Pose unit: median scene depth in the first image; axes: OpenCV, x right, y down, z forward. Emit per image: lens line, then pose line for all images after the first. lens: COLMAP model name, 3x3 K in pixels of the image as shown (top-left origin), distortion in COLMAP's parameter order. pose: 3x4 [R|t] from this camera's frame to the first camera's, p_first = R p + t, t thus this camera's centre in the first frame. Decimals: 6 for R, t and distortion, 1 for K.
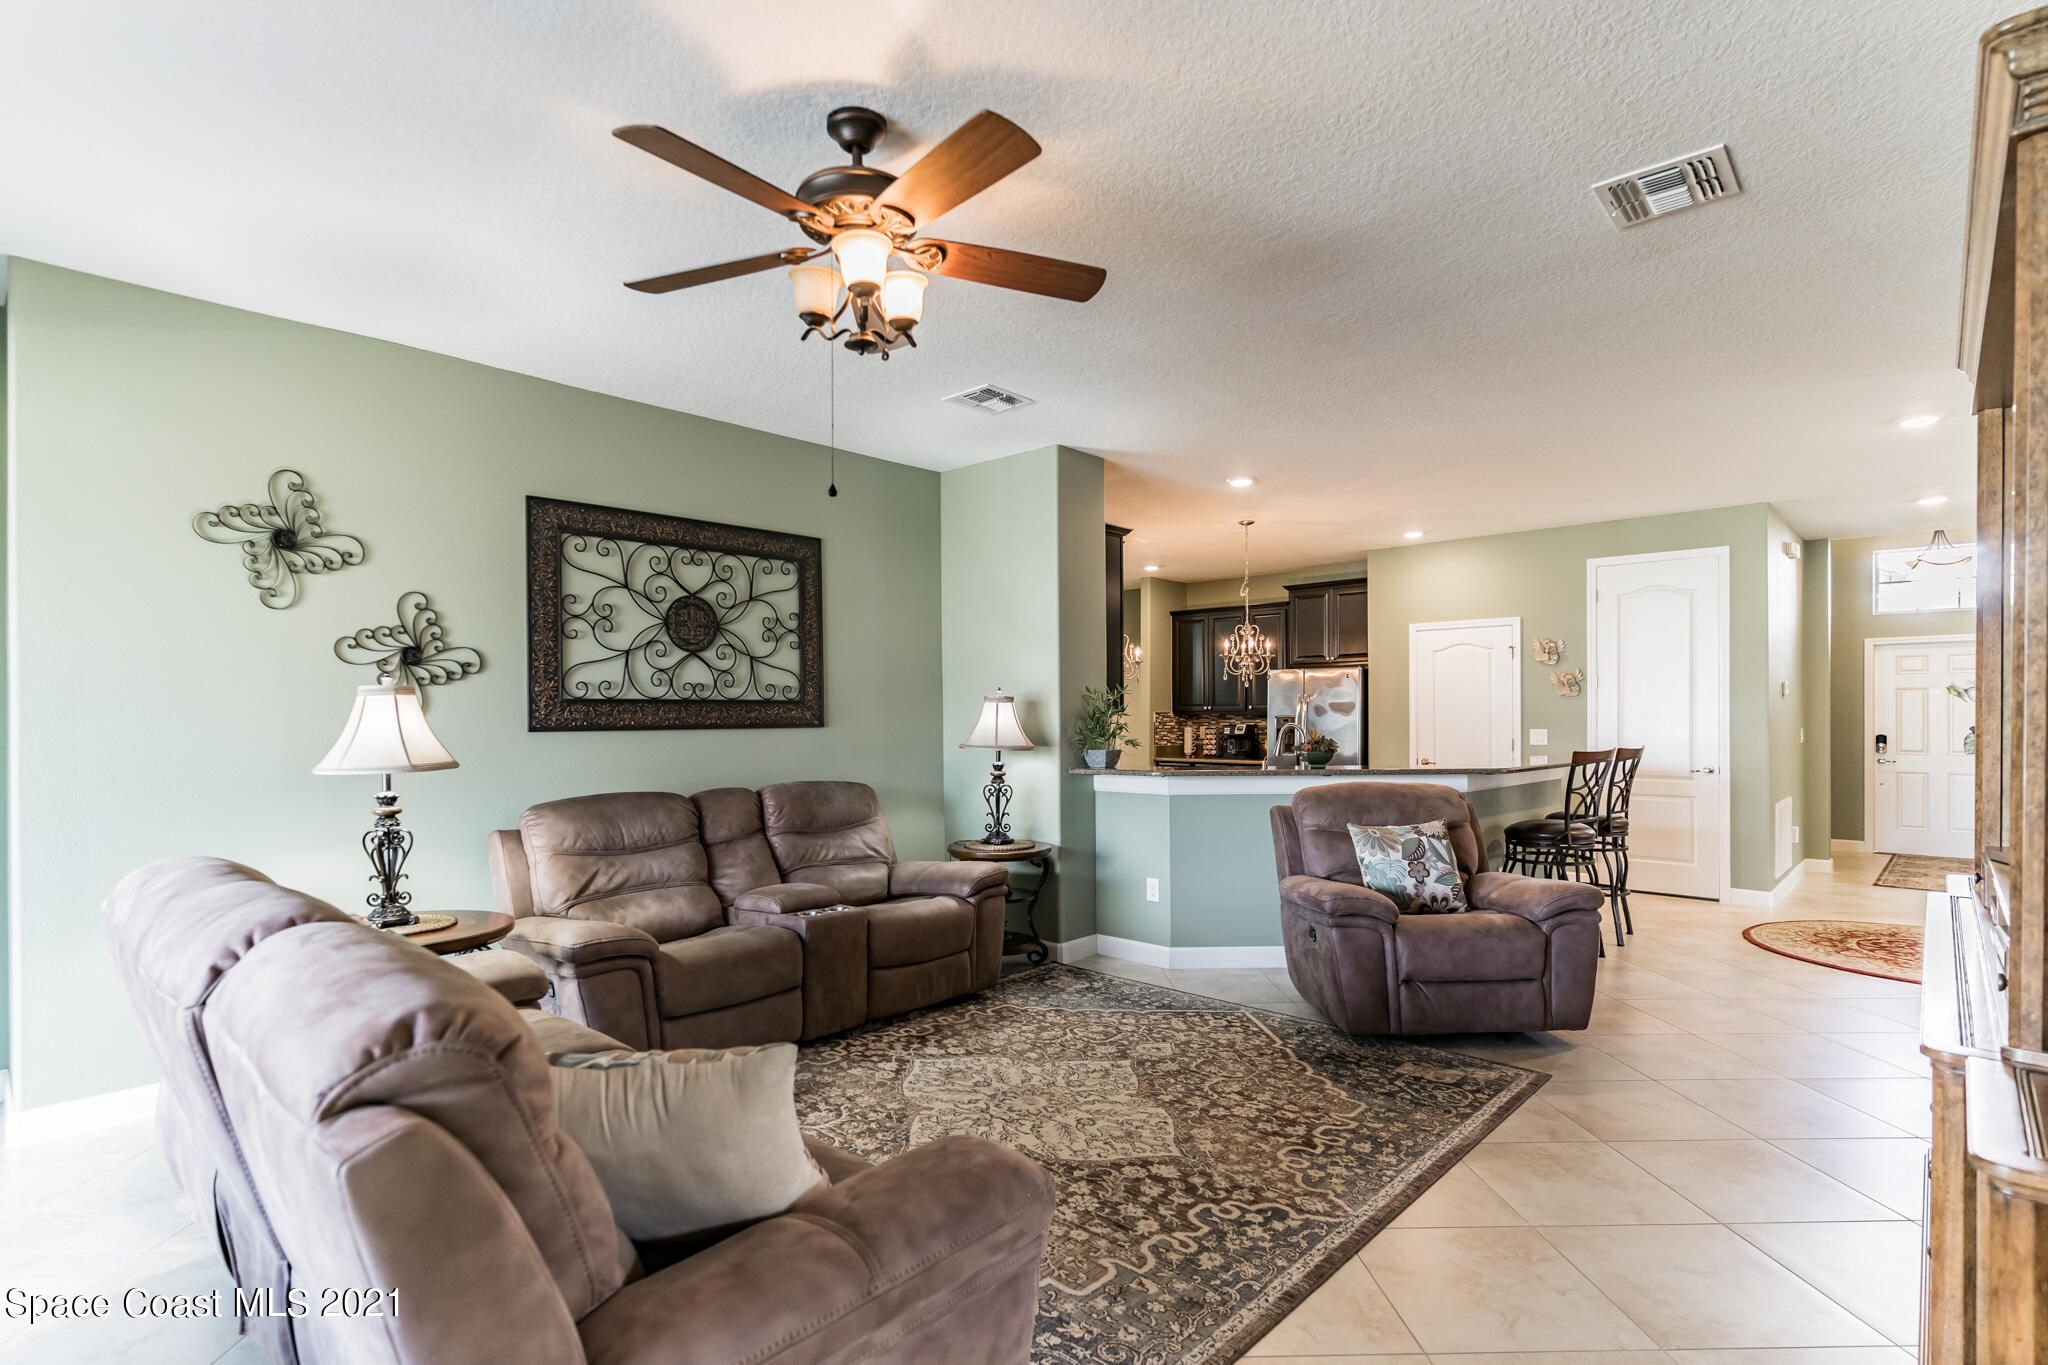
lens RADIAL K [[991.2, 0, 1011.4], [0, 991.2, 724.8], [0, 0, 1]] dist [0.006322, -0.001504]
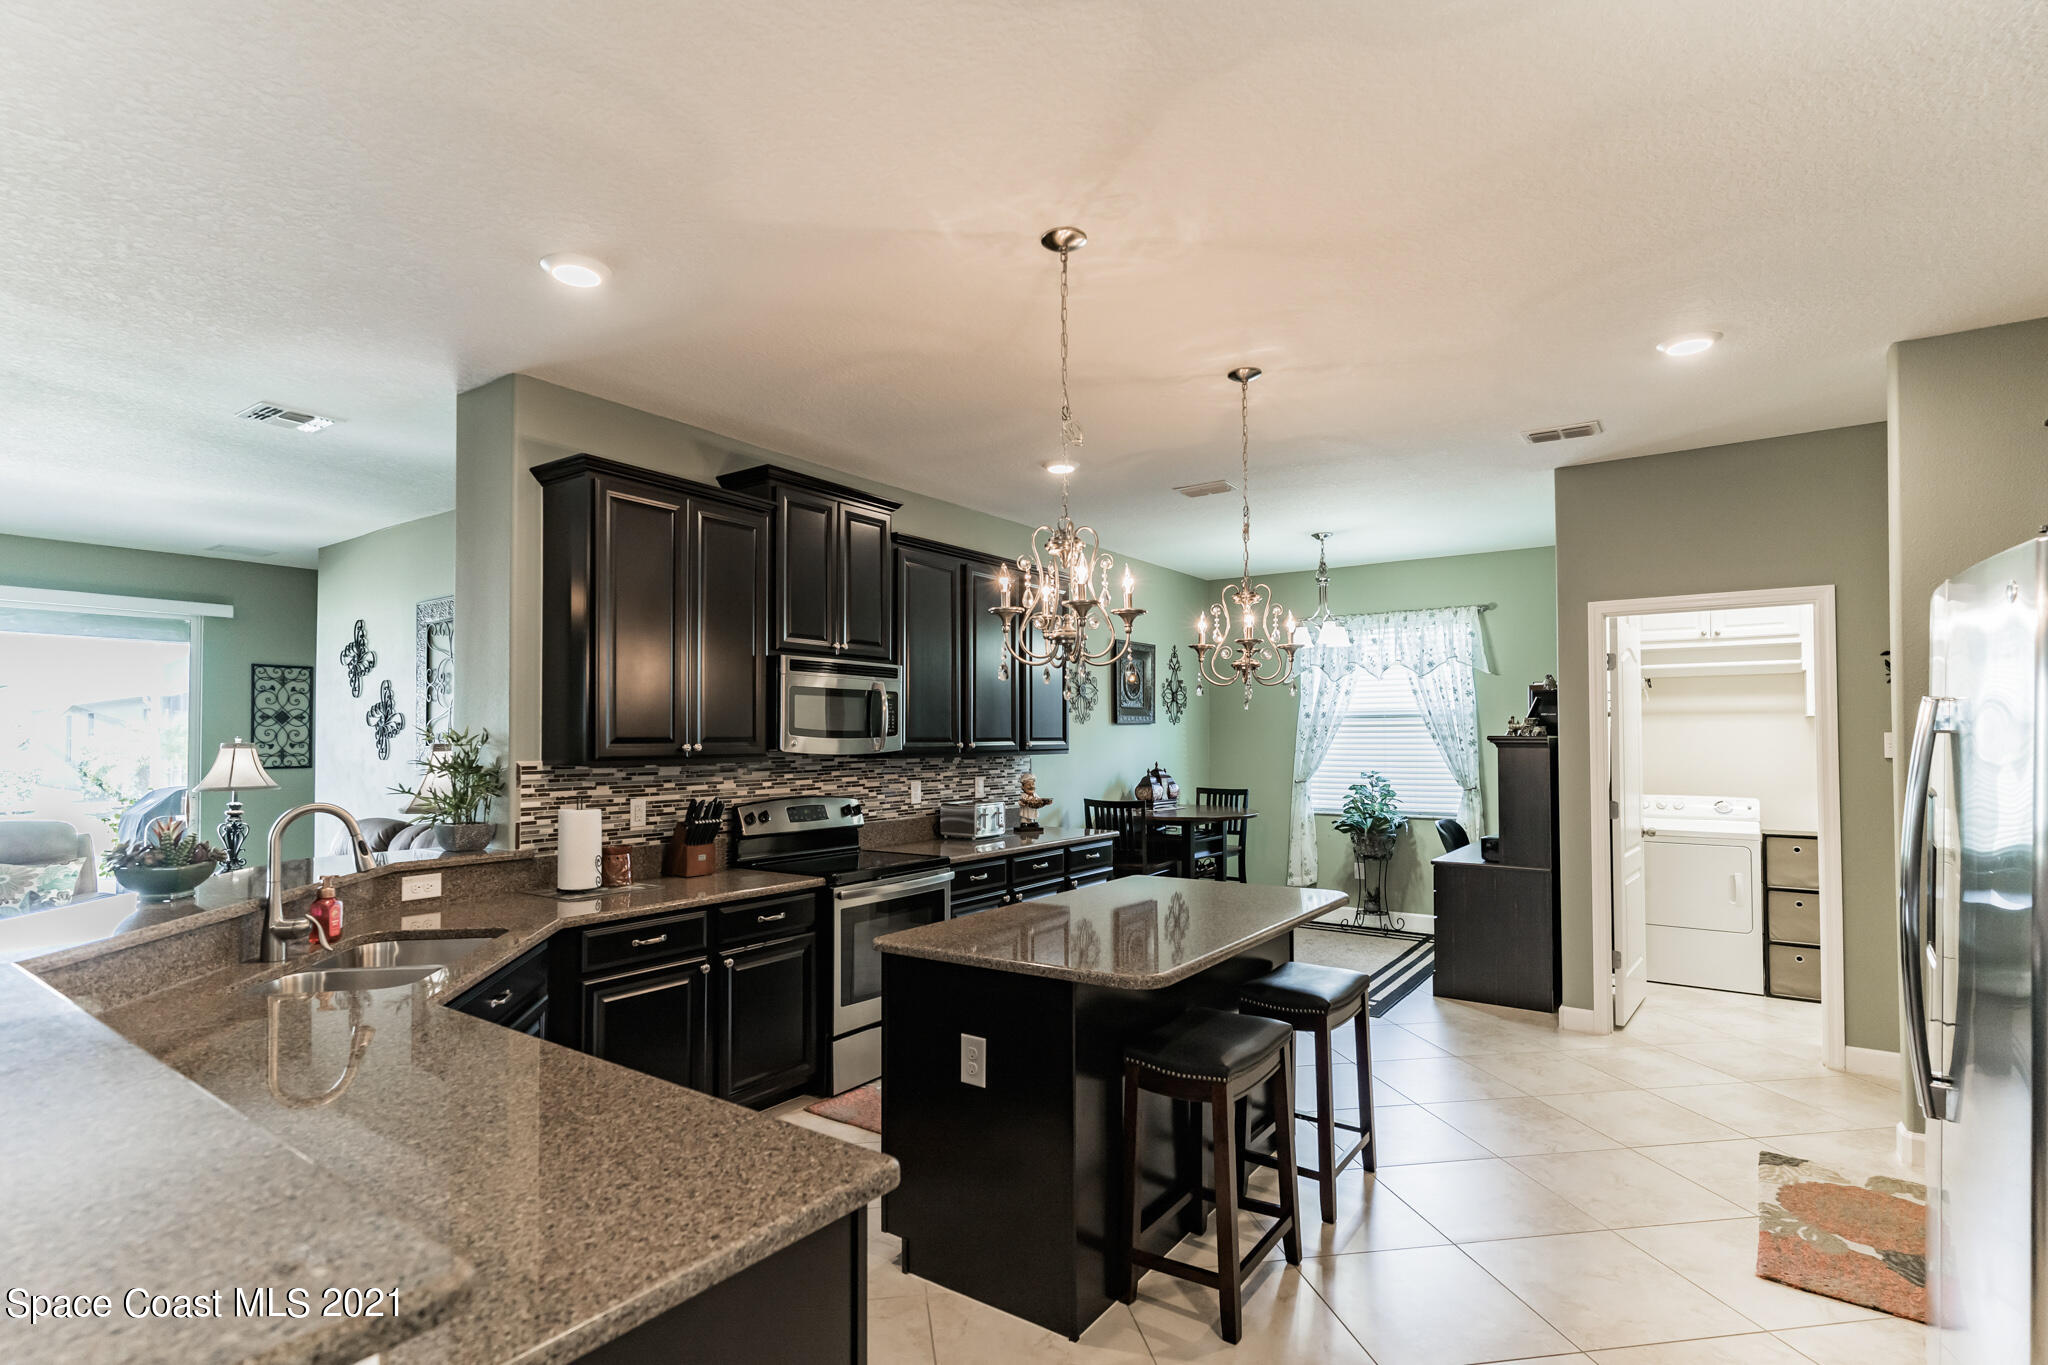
lens RADIAL K [[991.2, 0, 1028.2], [0, 991.2, 700.1], [0, 0, 1]] dist [0.006322, -0.001504]
pose [[0.148524, -0.030968, -0.988424, 1.164458], [-0.003083, 0.999490, -0.031778, -0.055373], [0.988904, 0.007767, 0.148353, 1.849789]]
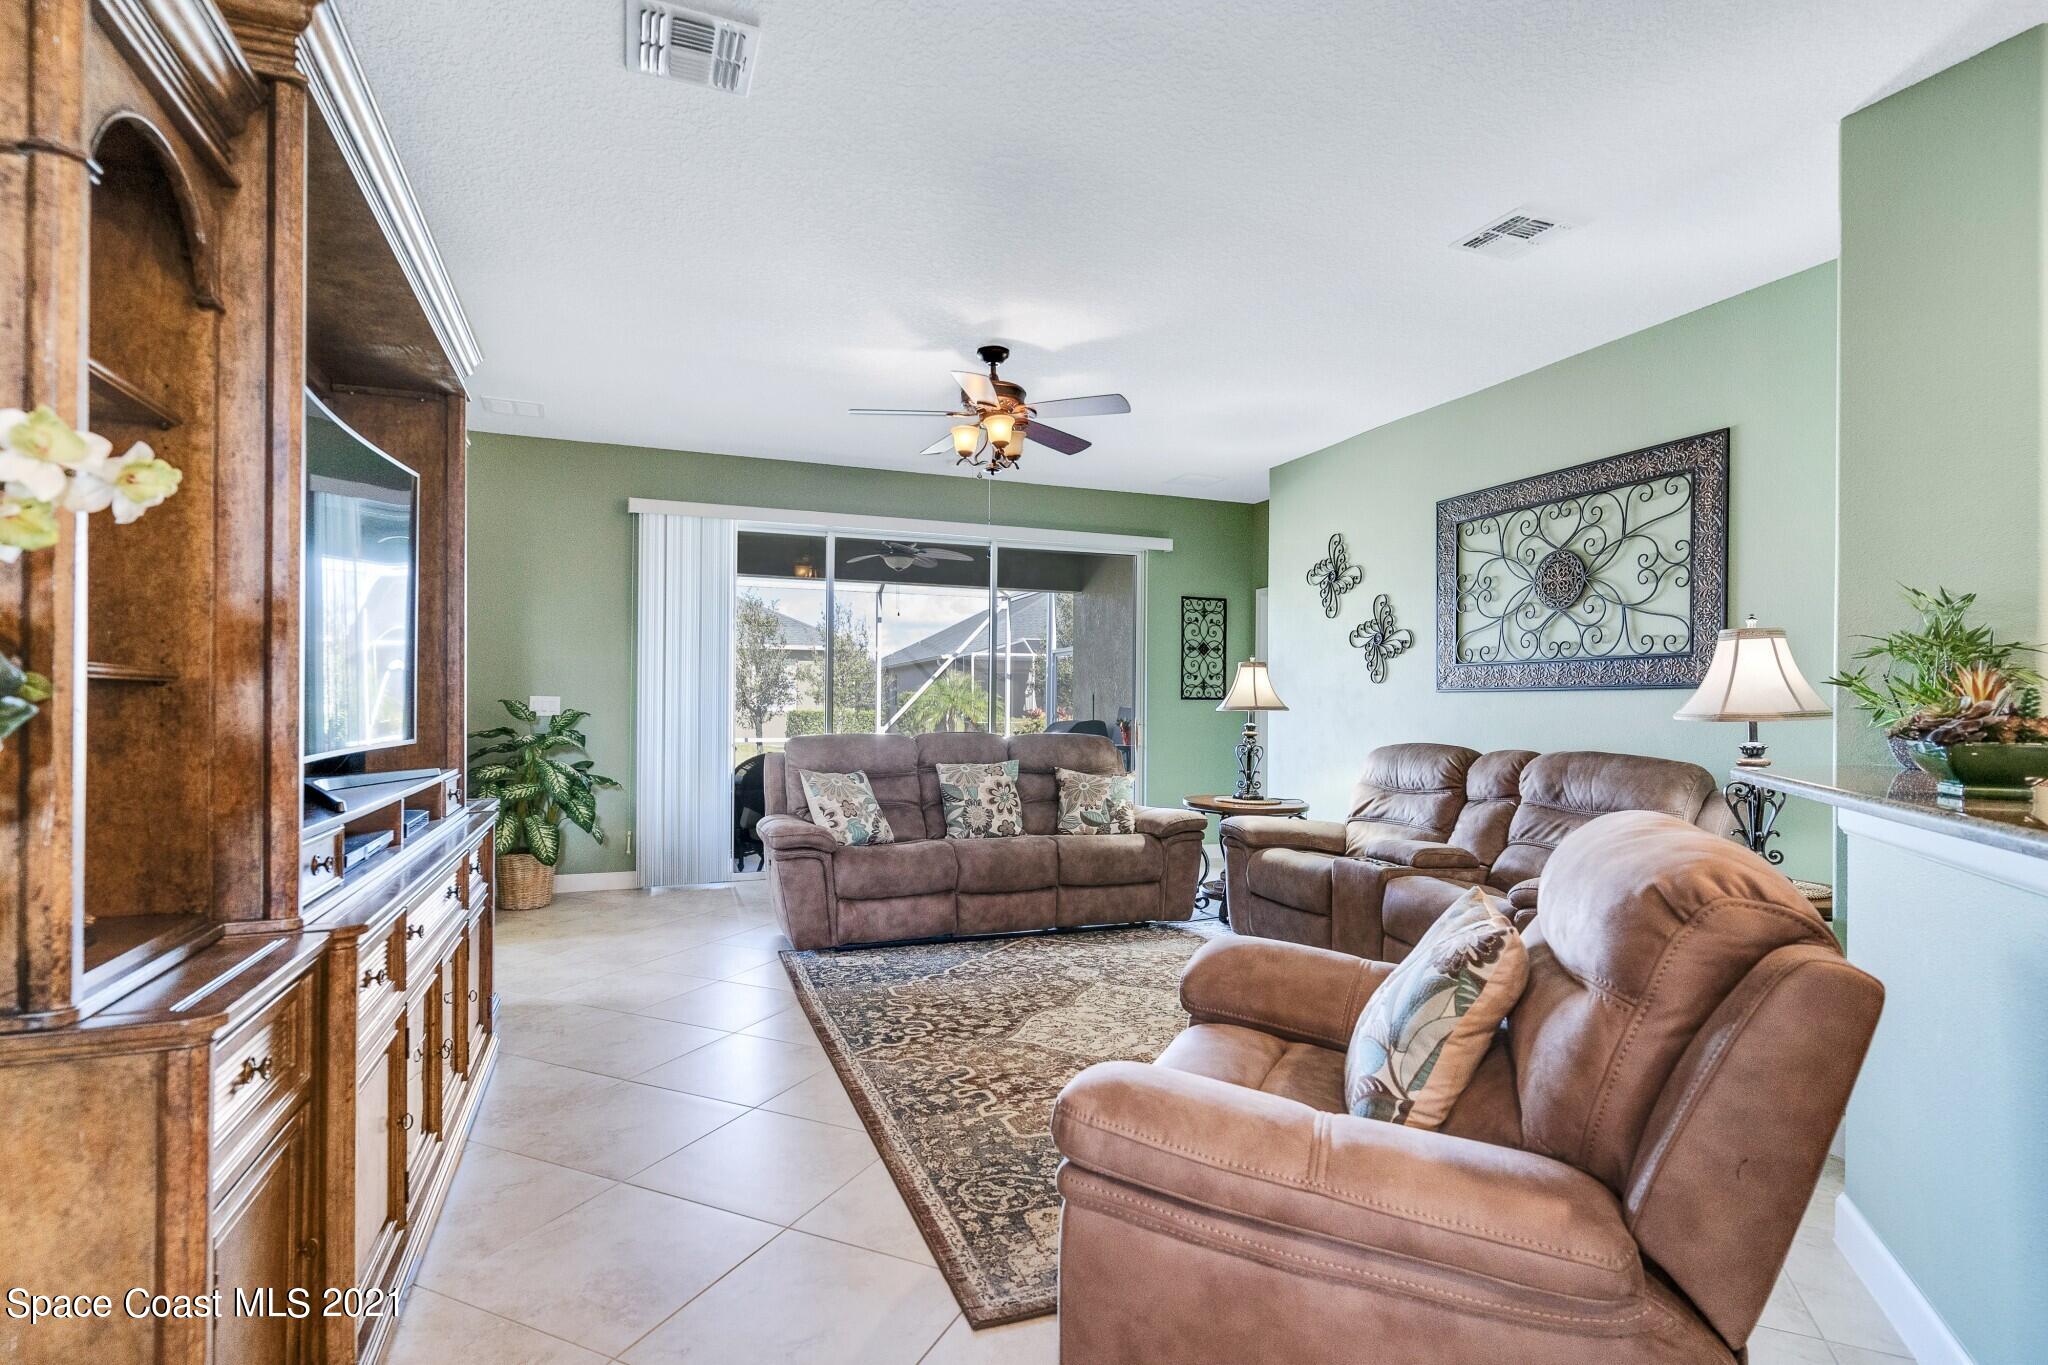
lens RADIAL K [[992.2, 0, 1026.0], [0, 992.2, 704.3], [0, 0, 1]] dist [0.003081, -0.000783]
pose [[-0.423149, 0.000716, -0.906060, 0.962313], [-0.016133, 0.999835, 0.008325, 0.023382], [0.905916, 0.018140, -0.423068, 1.190389]]
